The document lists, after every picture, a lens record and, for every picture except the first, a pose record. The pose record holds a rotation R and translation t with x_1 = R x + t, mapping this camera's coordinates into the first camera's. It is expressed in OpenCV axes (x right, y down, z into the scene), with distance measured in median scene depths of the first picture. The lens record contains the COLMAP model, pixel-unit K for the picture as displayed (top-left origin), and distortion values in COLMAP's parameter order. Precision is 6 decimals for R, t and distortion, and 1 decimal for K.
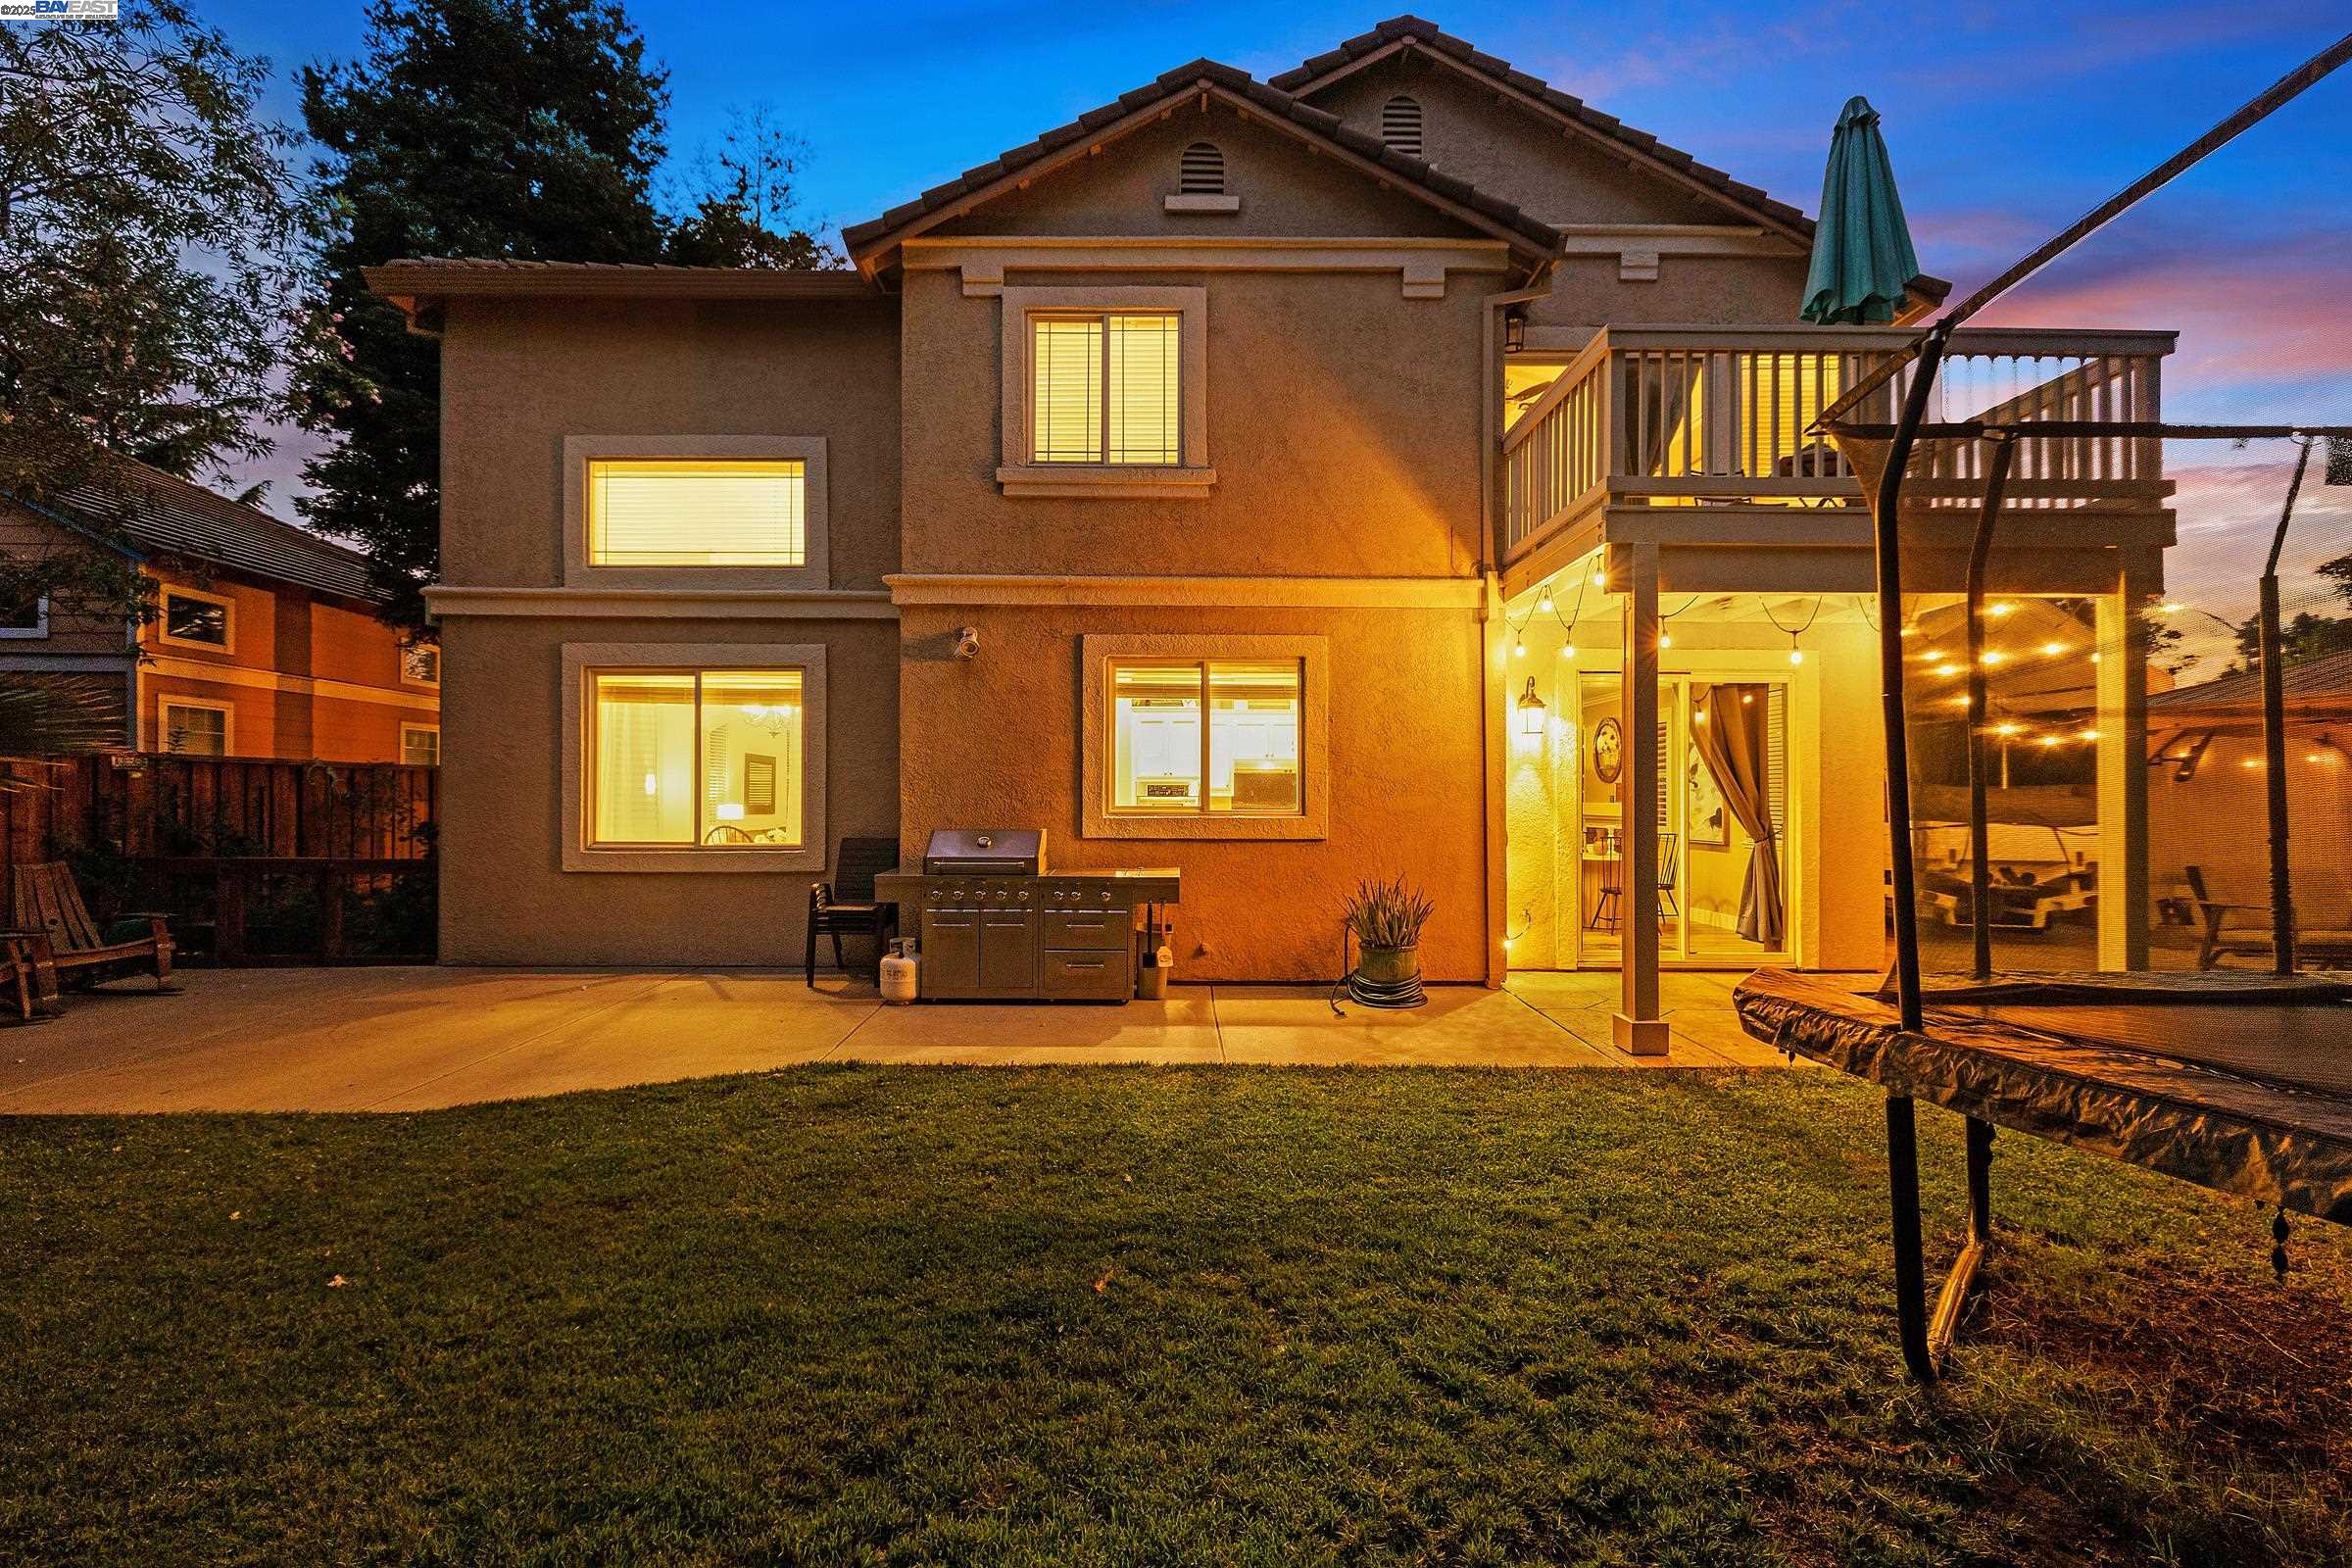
lens RADIAL K [[1001.3, 0, 1172.7], [0, 1001.3, 792.4], [0, 0, 1]] dist [0.000265, -0.000135]
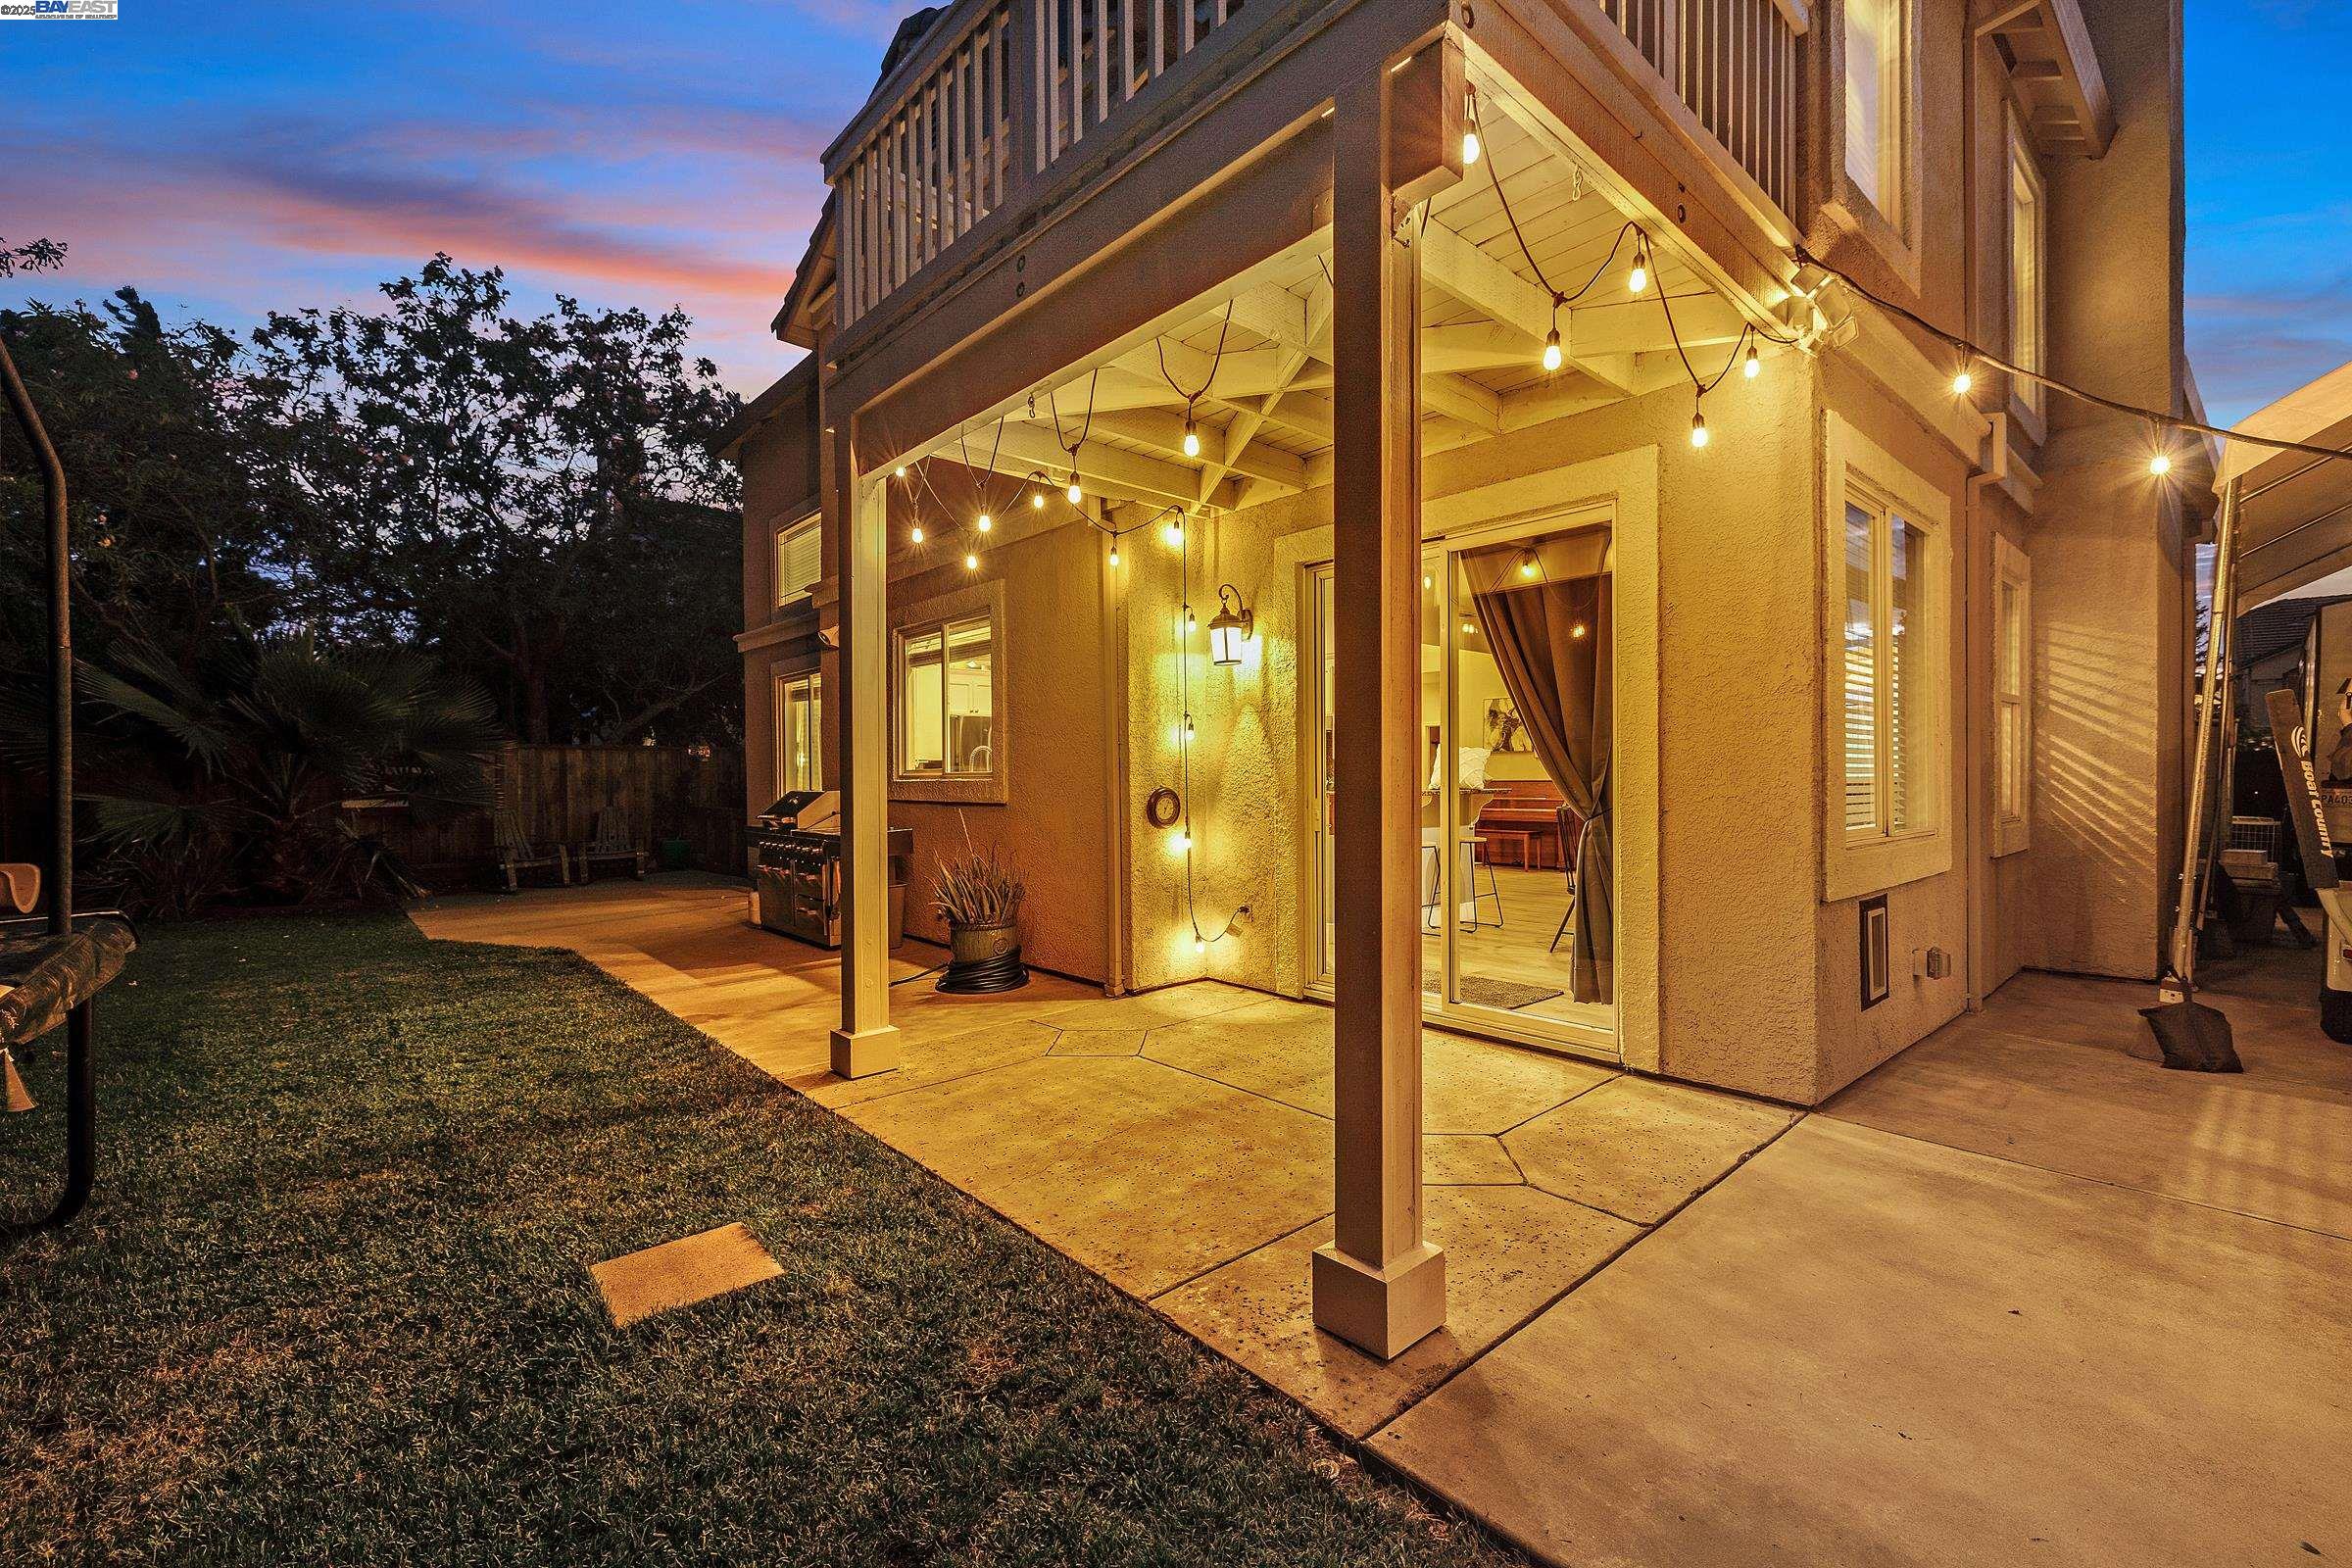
lens RADIAL K [[966.4, 0, 1176.0], [0, 966.4, 784.0], [0, 0, 1]] dist [-0.029559, 0.018591]
pose [[0.642117, 0.003591, -0.766598, 0.919417], [0.006727, 0.999924, 0.010318, 0.023307], [0.766577, -0.011783, 0.642044, 0.546559]]
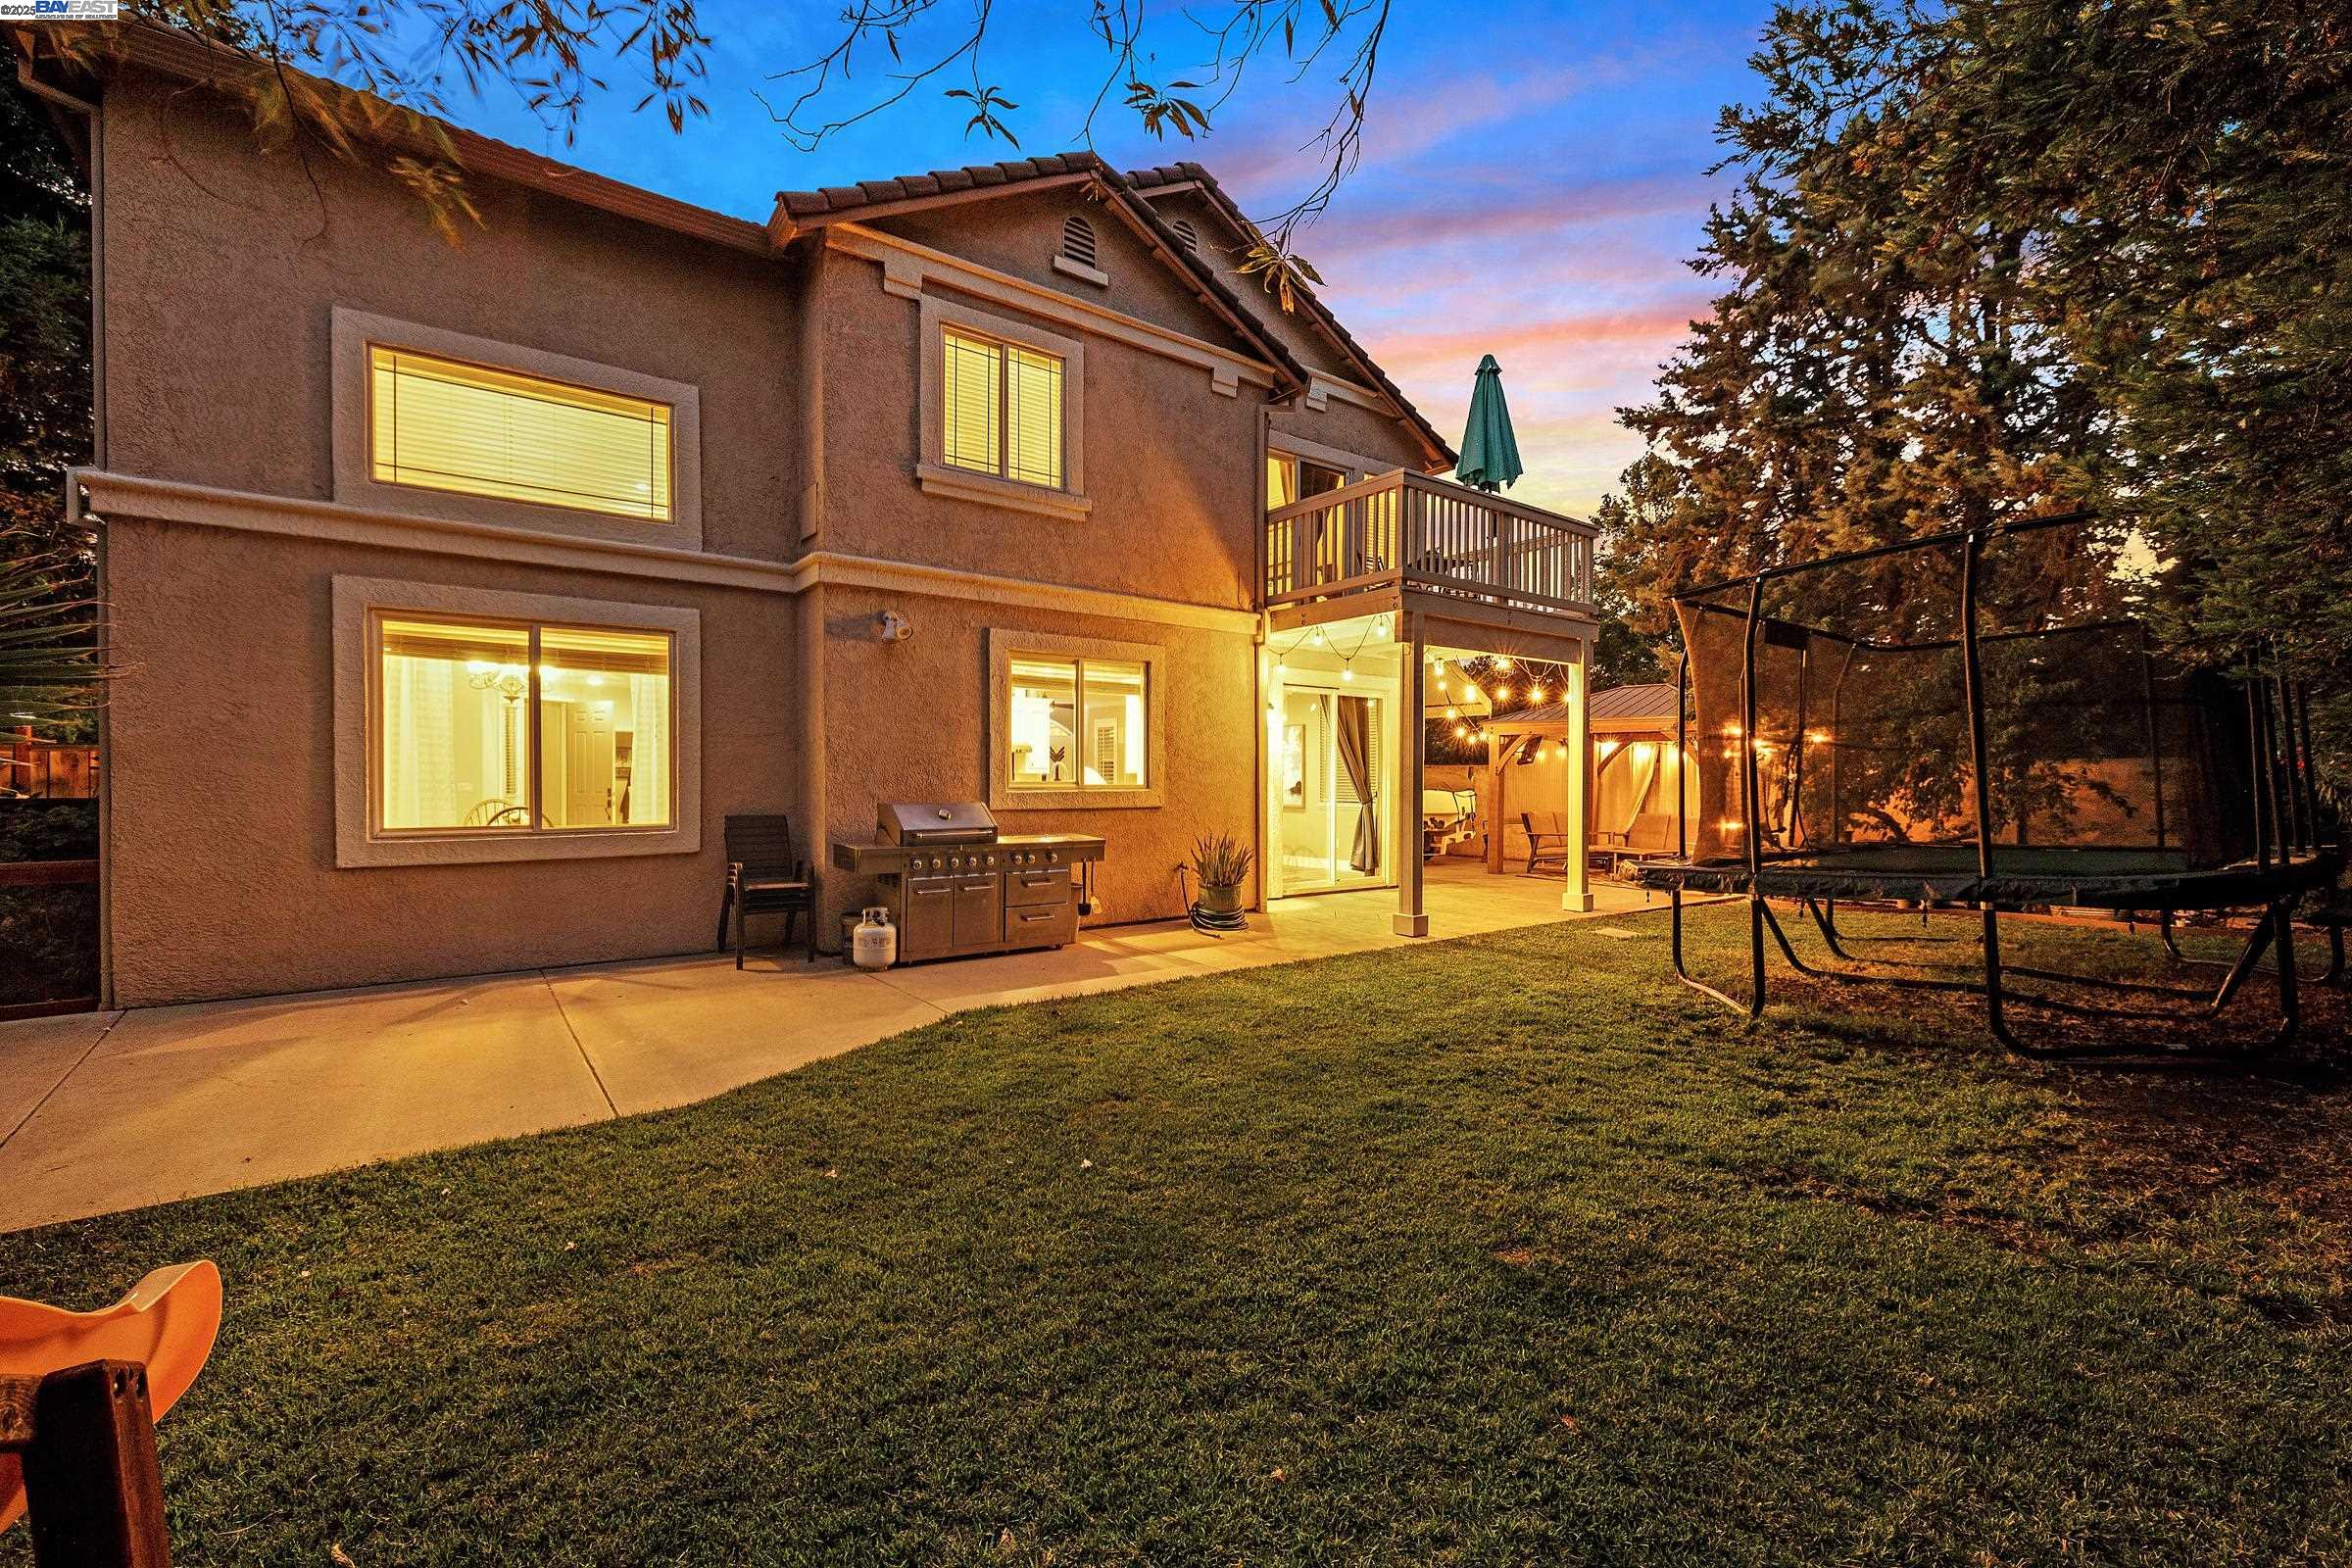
lens RADIAL K [[1001.3, 0, 1172.7], [0, 1001.3, 792.4], [0, 0, 1]] dist [0.000265, -0.000135]
pose [[0.795644, -0.010541, 0.605673, -0.603844], [-0.004454, 0.999720, 0.023251, -0.001025], [-0.605748, -0.021197, 0.795374, -0.018241]]
